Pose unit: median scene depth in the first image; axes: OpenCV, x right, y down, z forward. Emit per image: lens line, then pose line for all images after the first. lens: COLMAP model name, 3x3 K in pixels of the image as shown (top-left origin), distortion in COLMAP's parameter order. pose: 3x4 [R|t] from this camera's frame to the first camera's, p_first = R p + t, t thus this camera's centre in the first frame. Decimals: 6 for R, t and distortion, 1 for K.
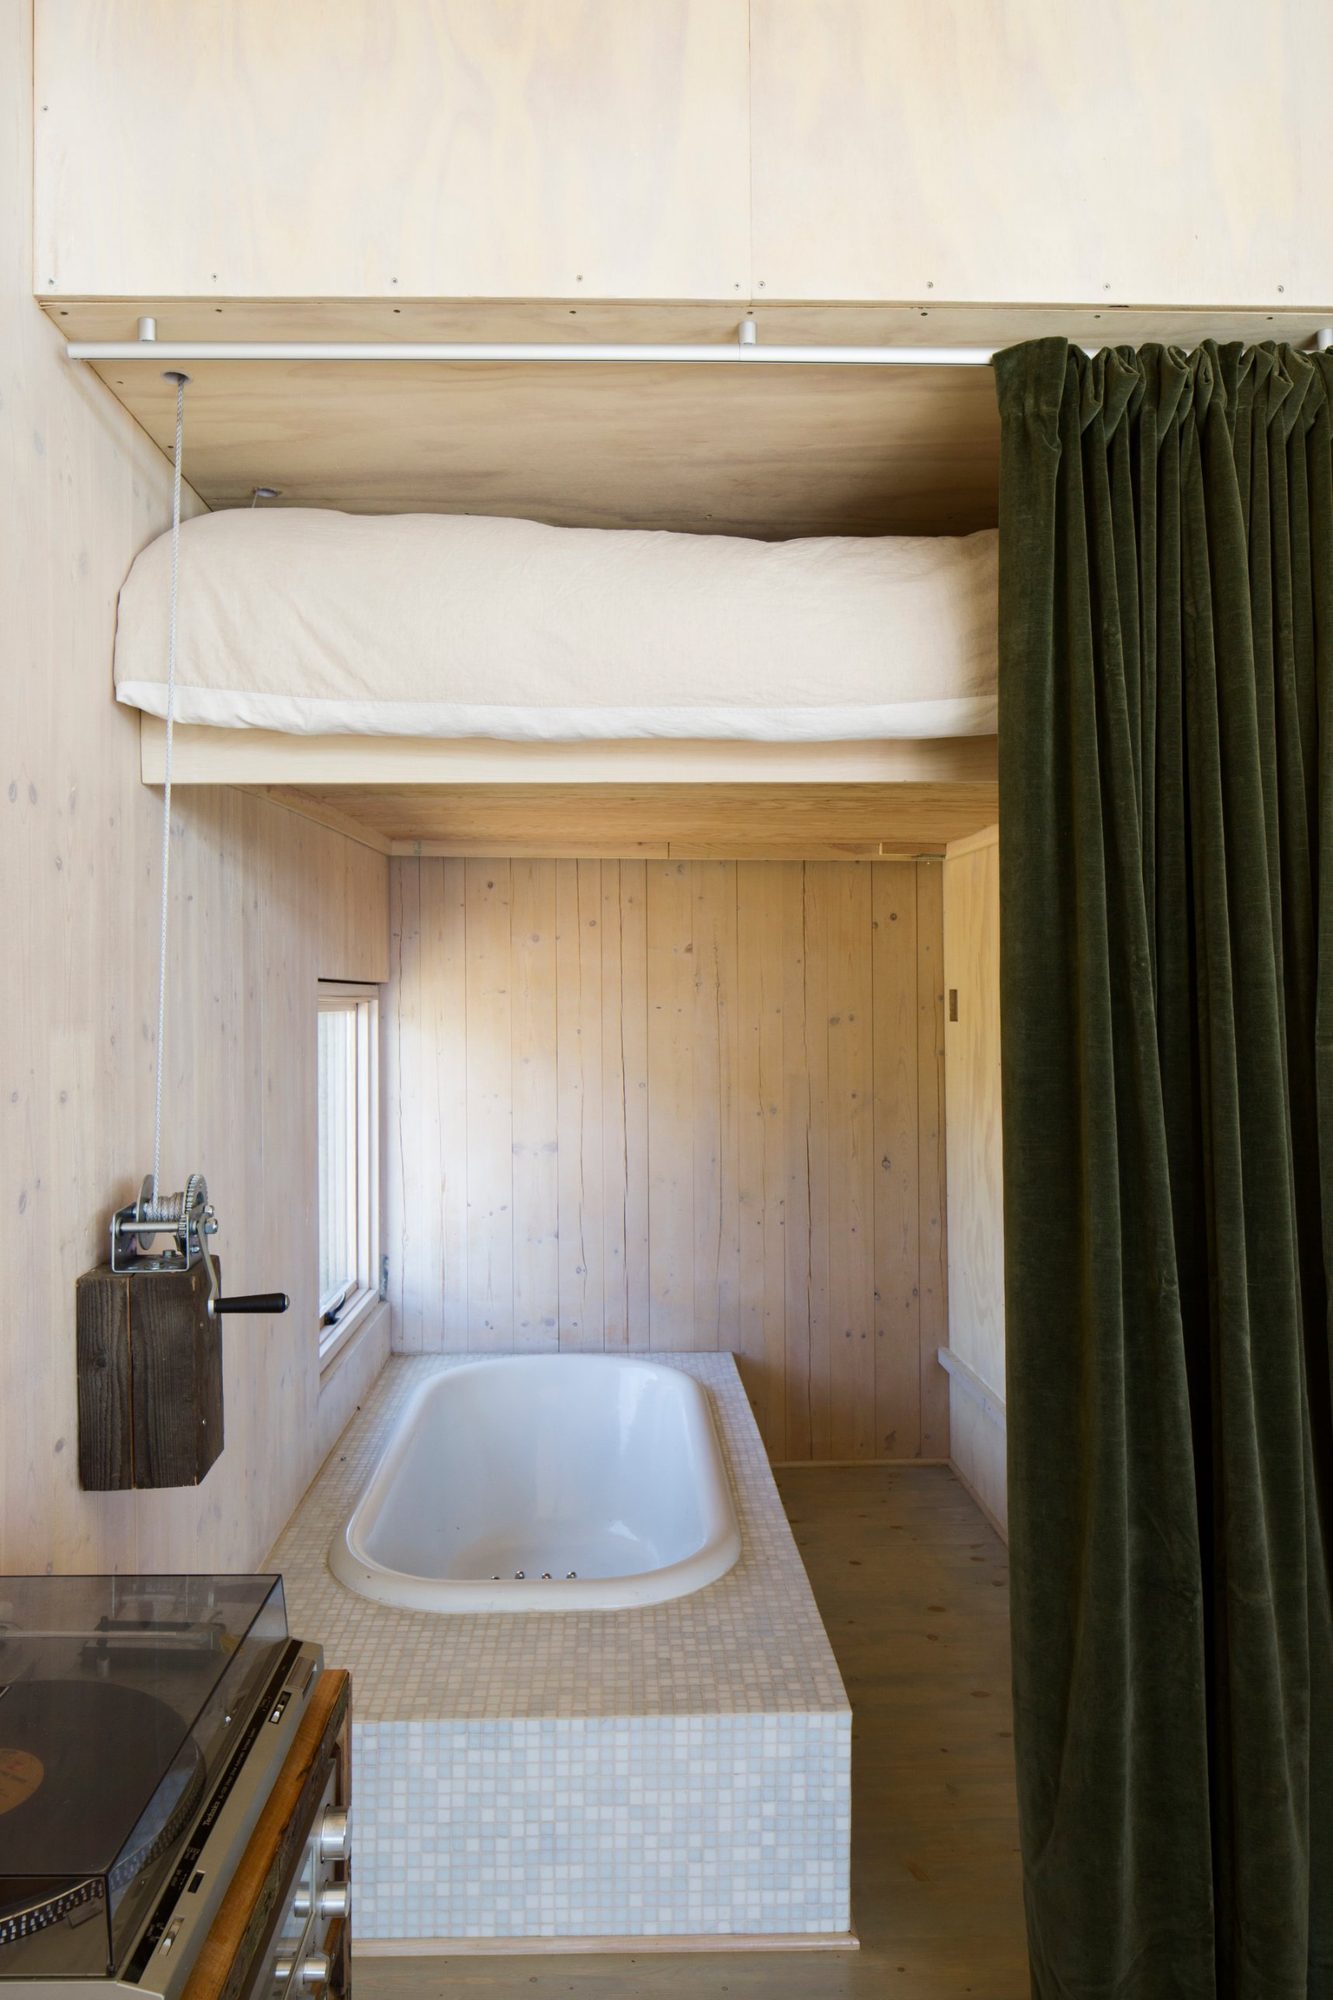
lens RADIAL K [[1368.7, 0, 649.6], [0, 1368.7, 989.0], [0, 0, 1]] dist [-0.010011, 0.000348]
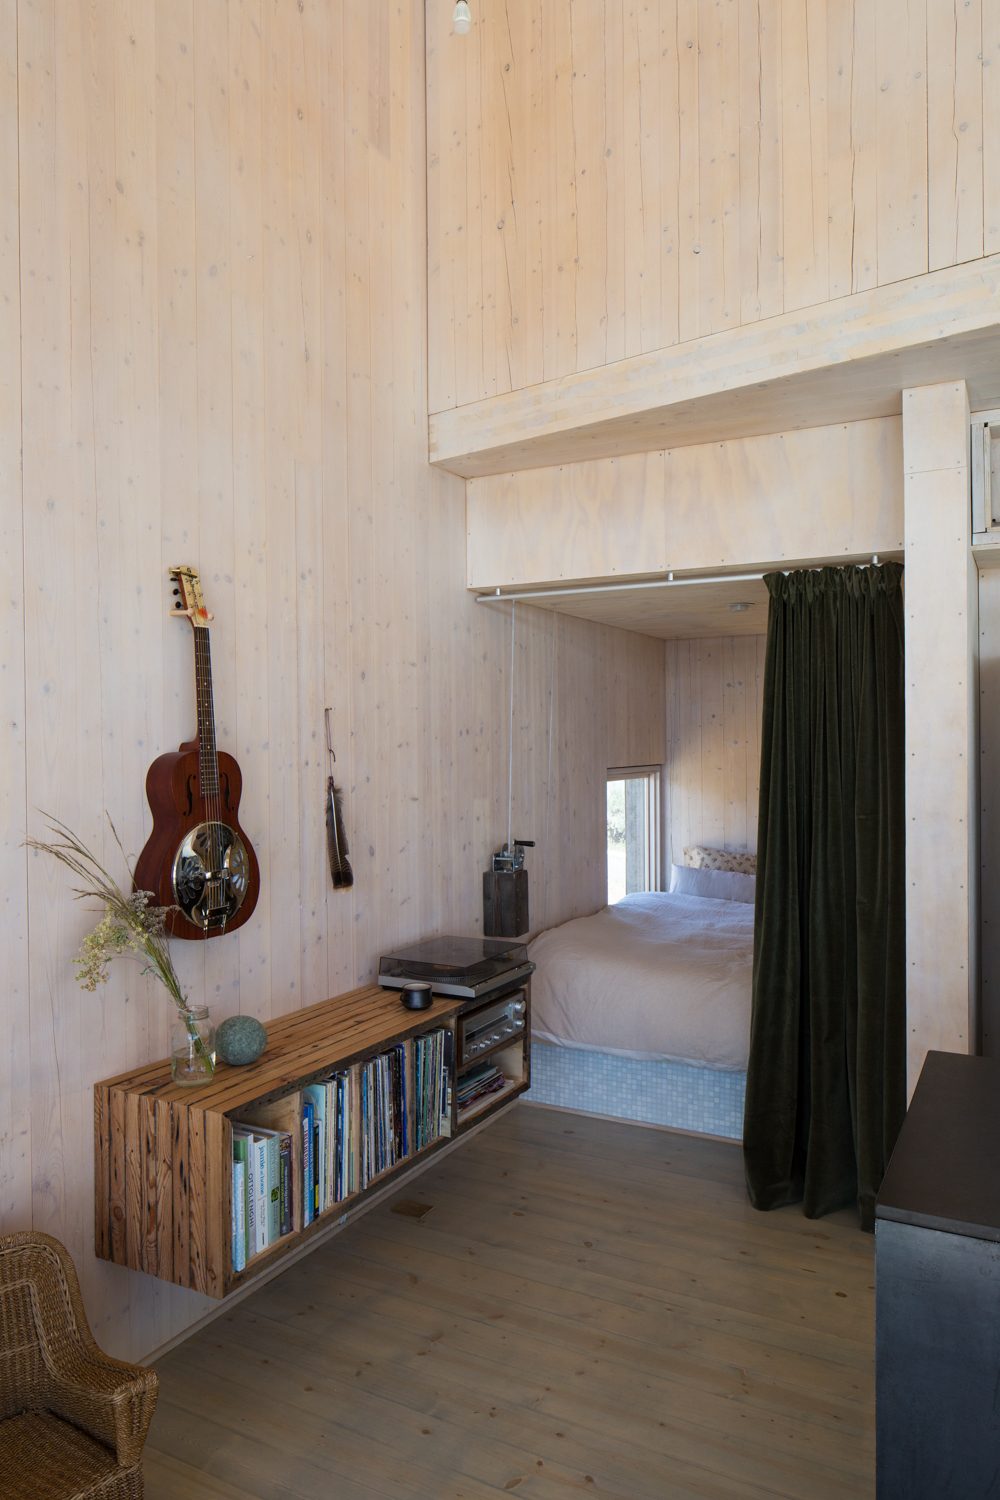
lens RADIAL K [[1026.6, 0, 500.9], [0, 1026.6, 744.9], [0, 0, 1]] dist [-0.010011, 0.000348]
pose [[0.874160, 0.002631, -0.485631, 0.702329], [0.004874, 0.999887, 0.014189, -0.114368], [0.485614, -0.014770, 0.874049, -0.981823]]
